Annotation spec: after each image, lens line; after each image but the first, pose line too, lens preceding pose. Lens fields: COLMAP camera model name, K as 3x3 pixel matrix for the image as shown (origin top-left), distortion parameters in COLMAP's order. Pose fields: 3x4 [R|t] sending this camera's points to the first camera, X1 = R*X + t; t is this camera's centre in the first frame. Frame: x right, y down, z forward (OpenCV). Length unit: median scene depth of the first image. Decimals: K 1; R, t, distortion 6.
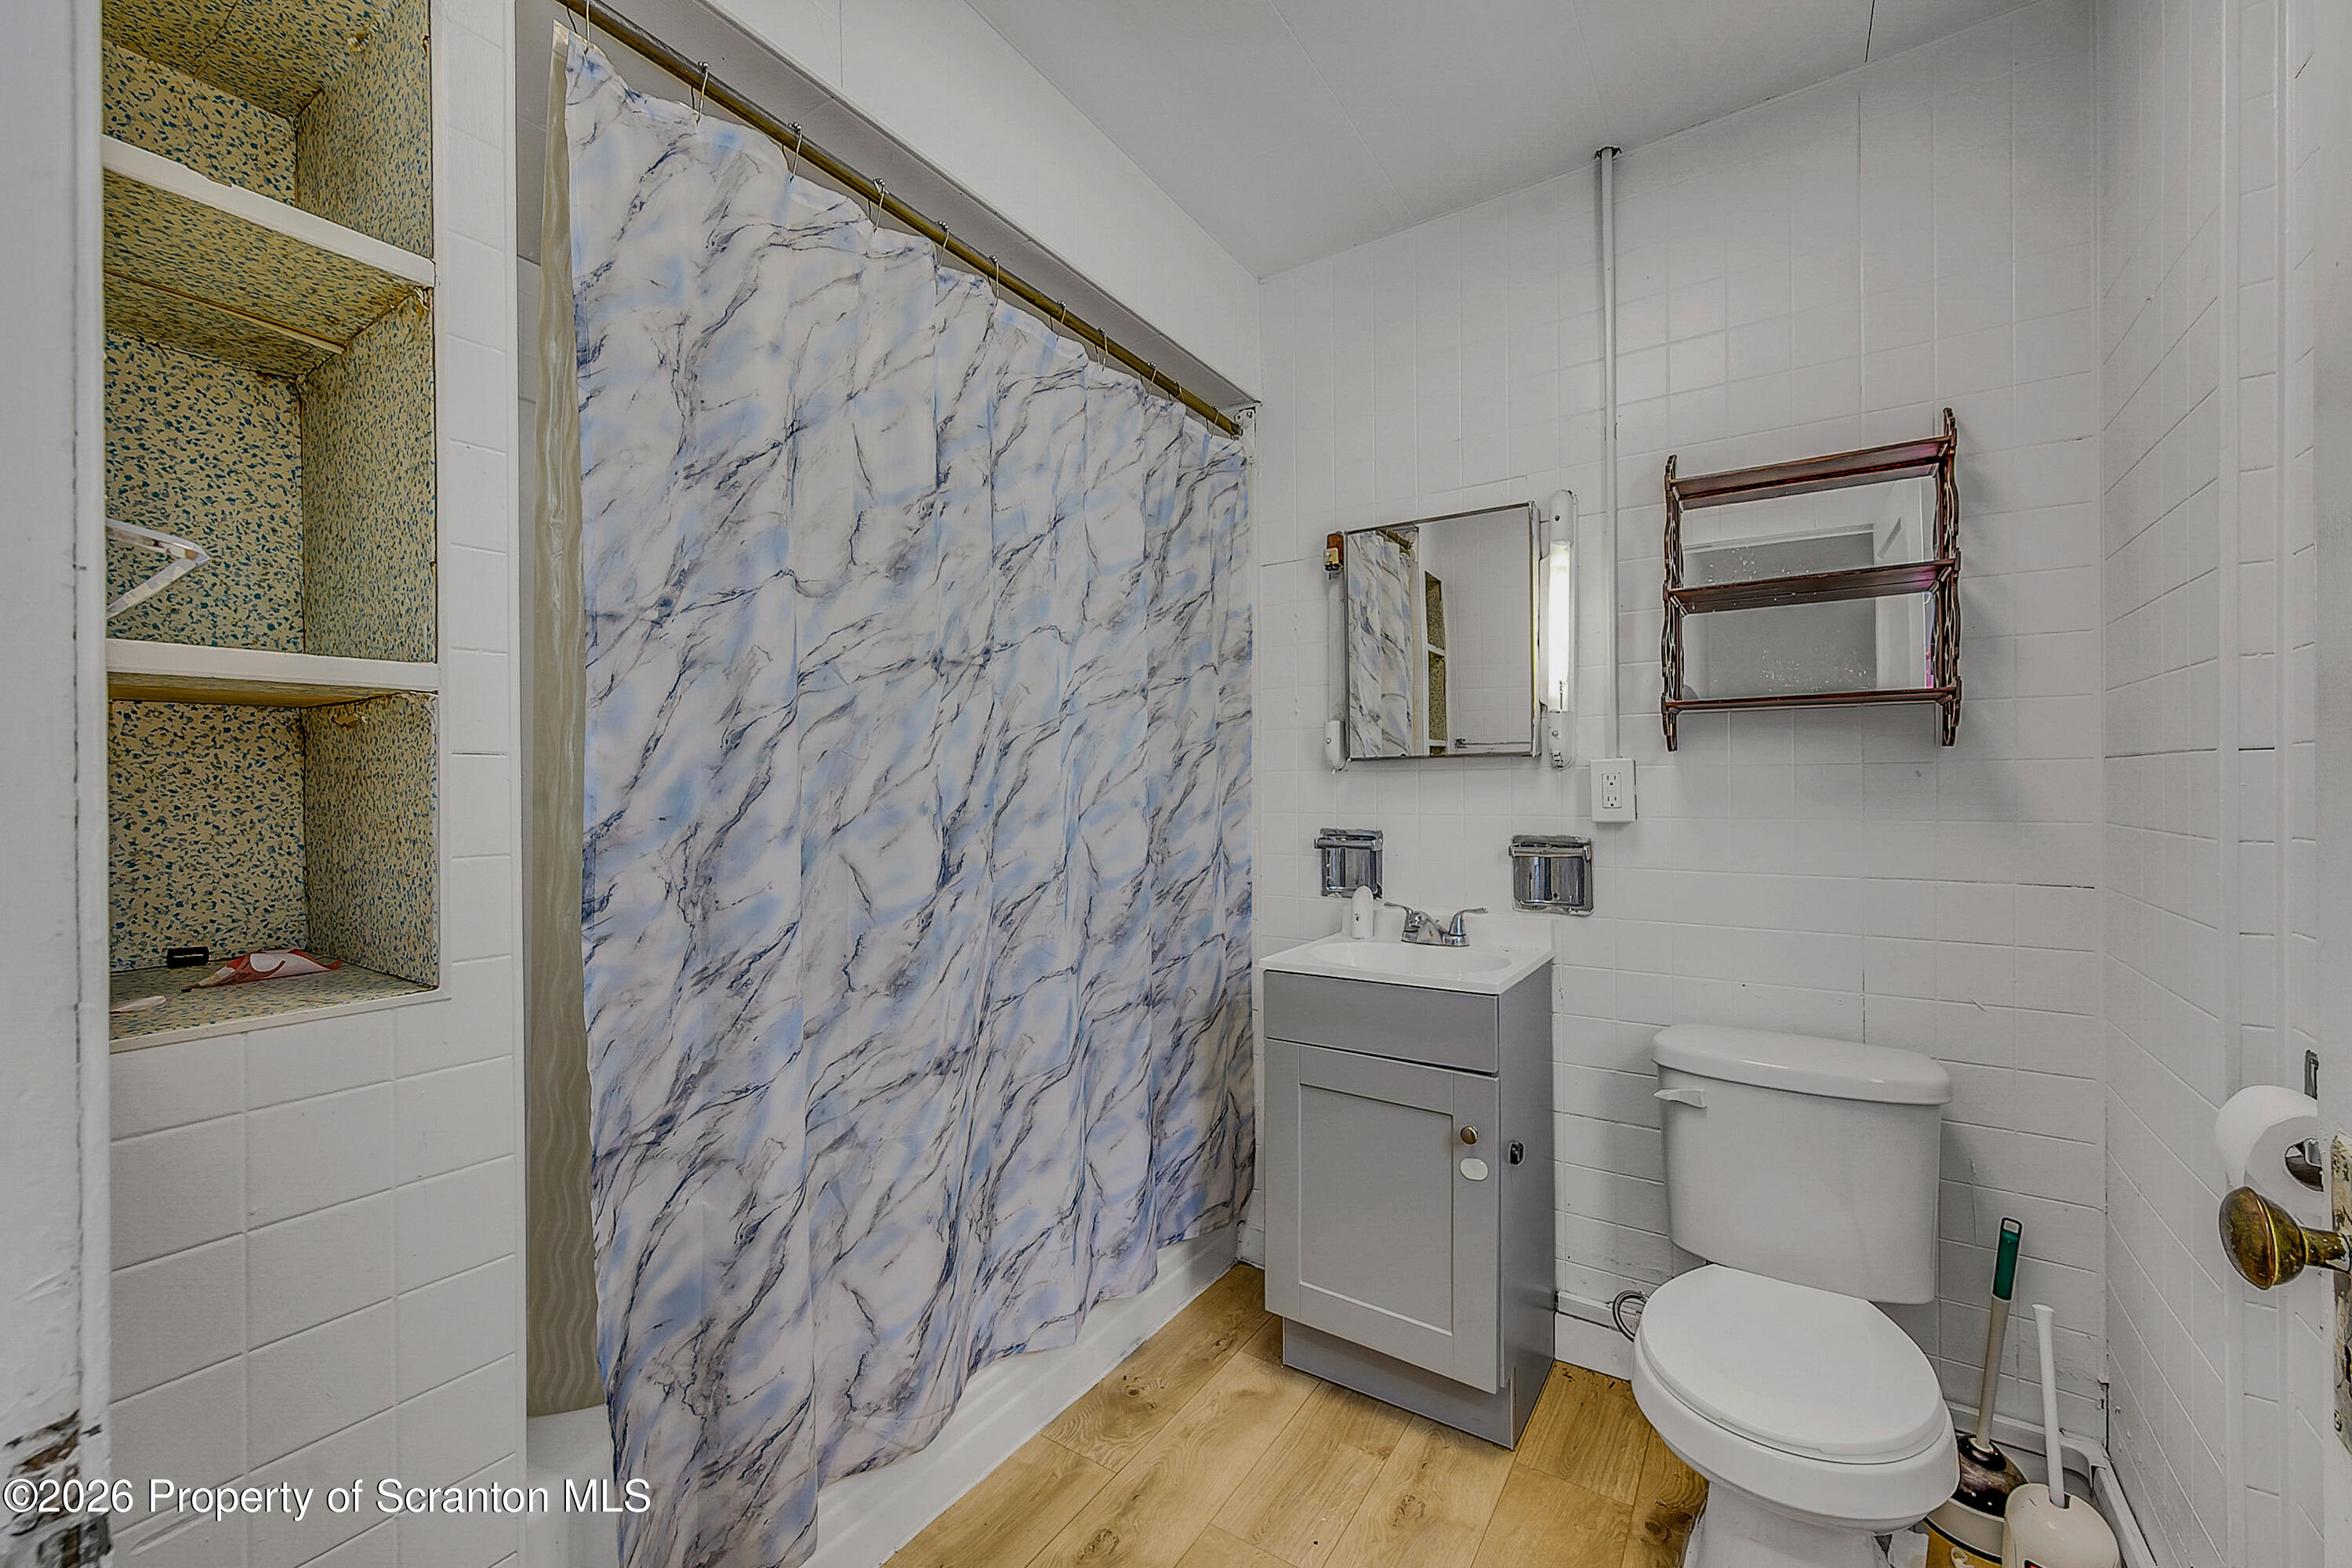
lens RADIAL K [[961.0, 0, 1176.0], [0, 961.0, 784.0], [0, 0, 1]] dist [0.000679, 0.000065]
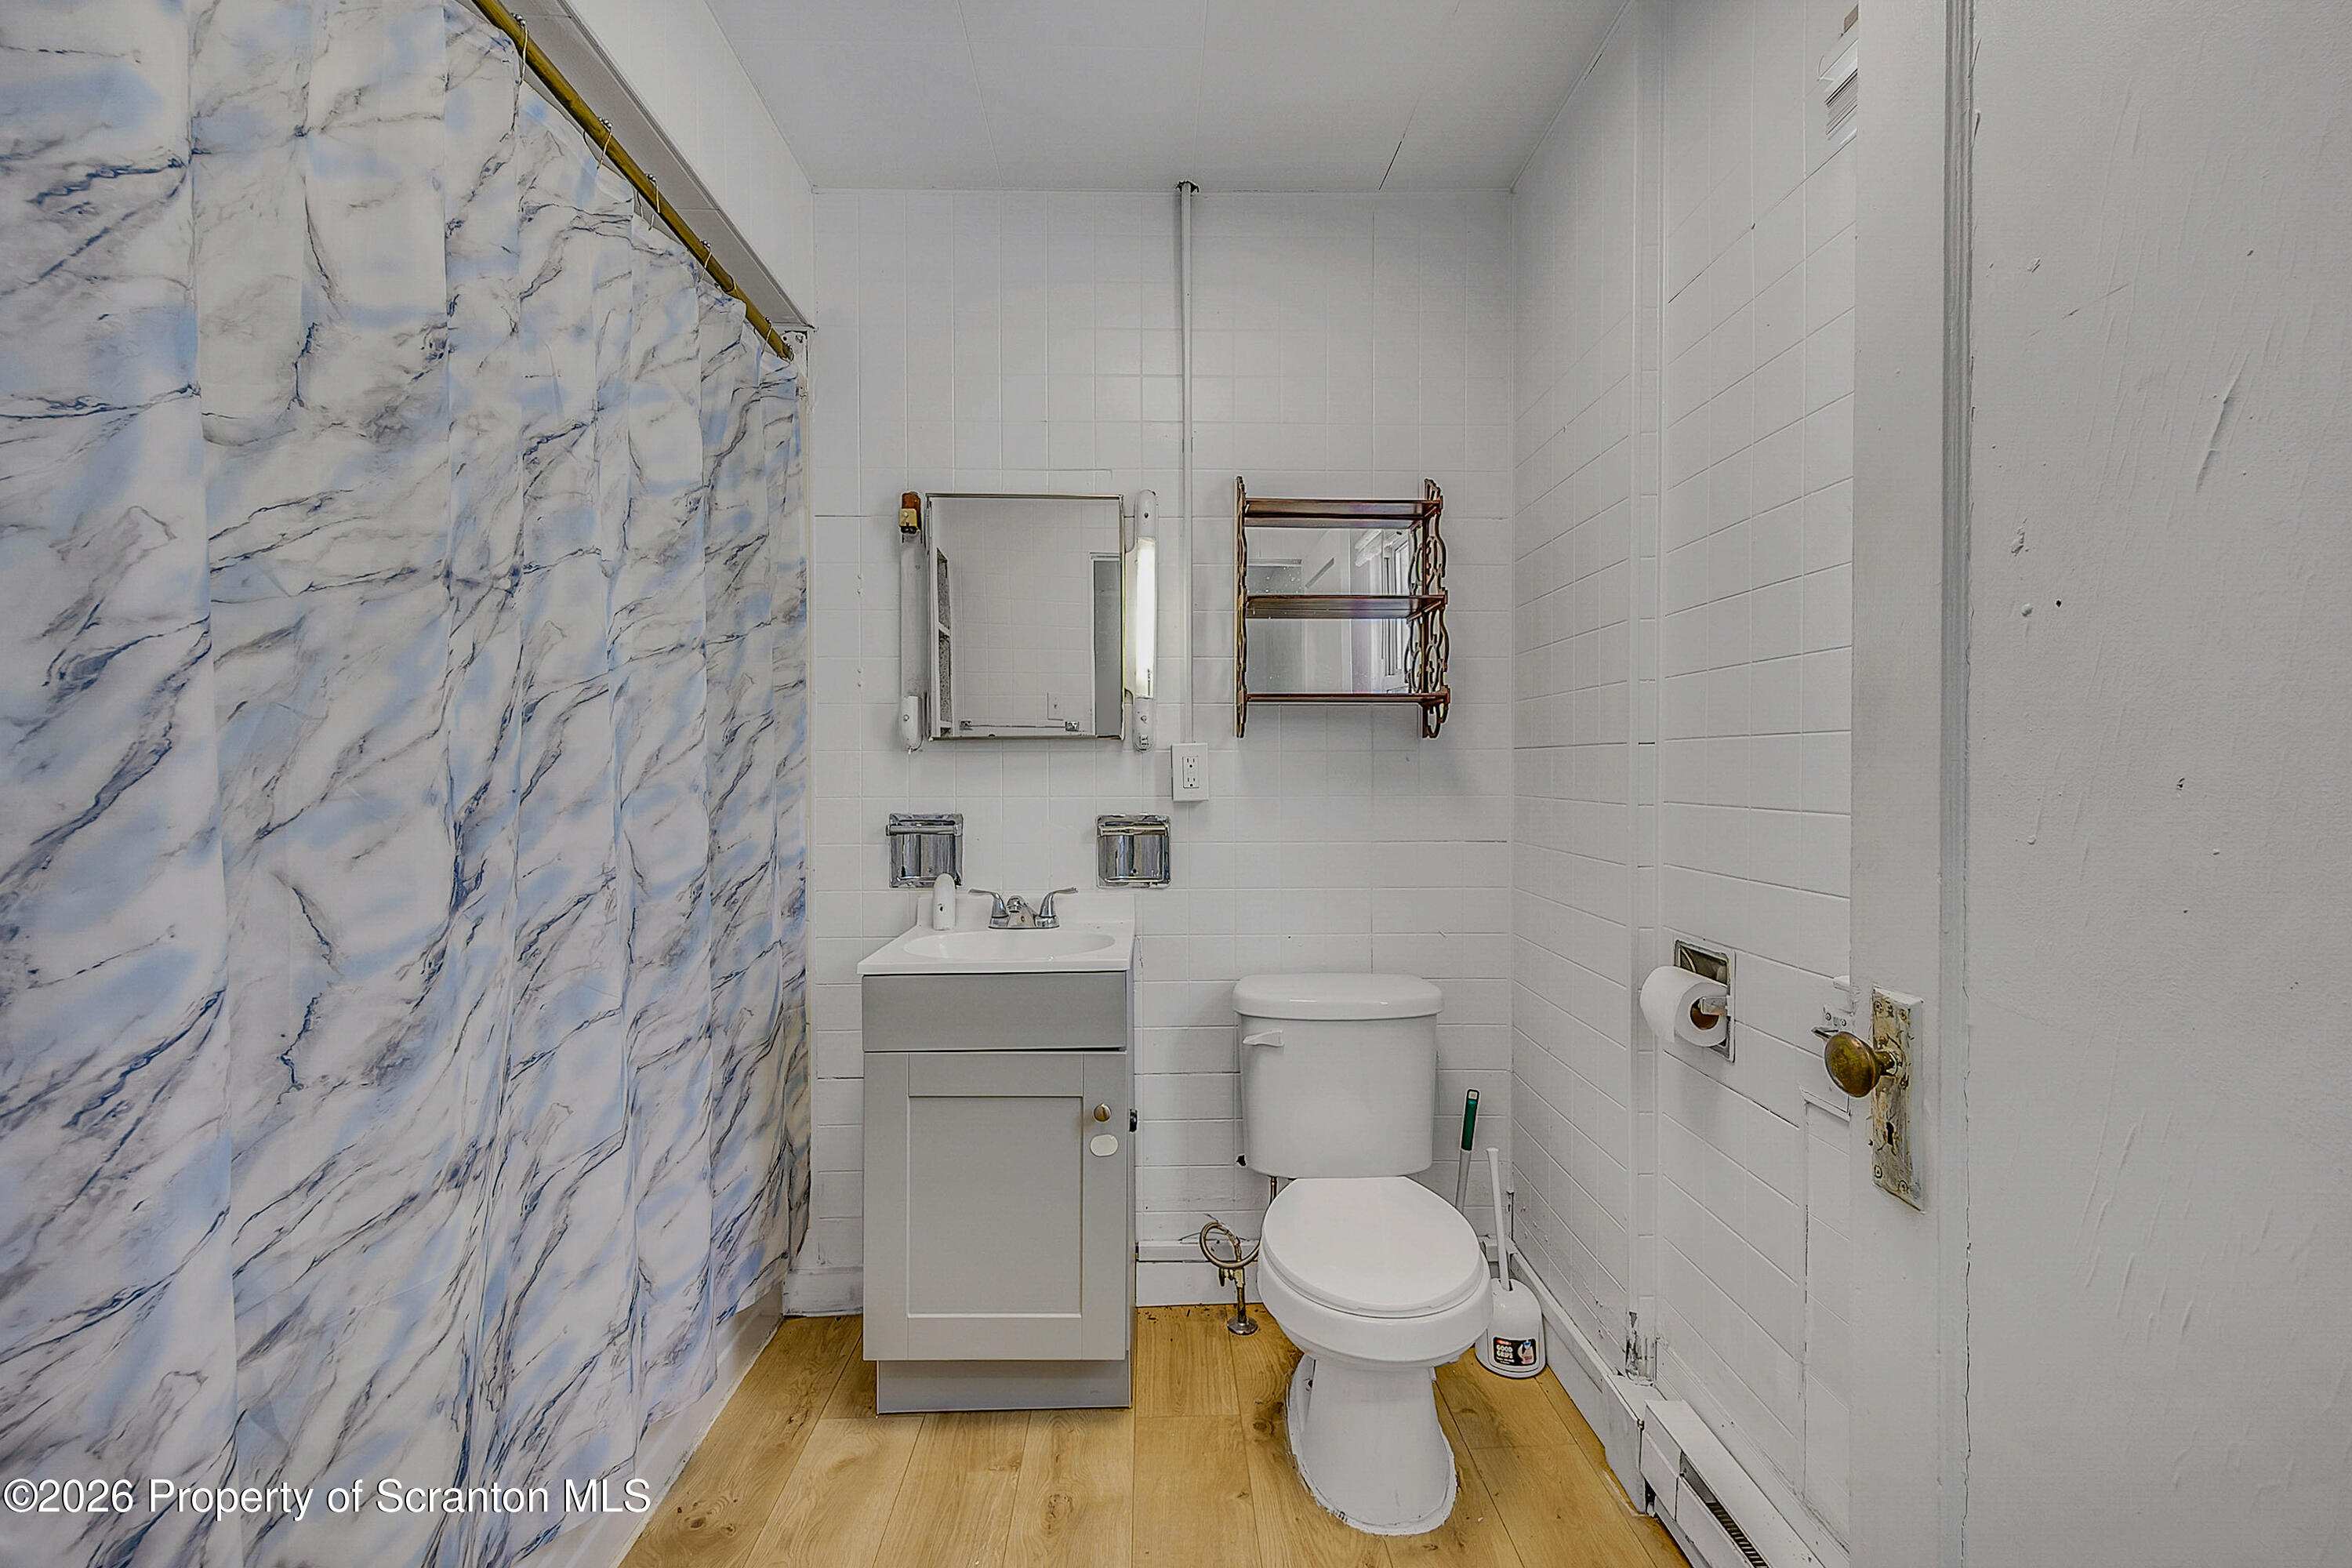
lens RADIAL K [[945.7, 0, 1176.2], [0, 945.7, 774.6], [0, 0, 1]] dist [-0.001012, 0.000439]
pose [[0.807319, 0.000739, 0.590115, -0.202717], [-0.003913, 0.999984, 0.004101, 0.005567], [-0.590102, -0.005620, 0.807309, 0.144372]]
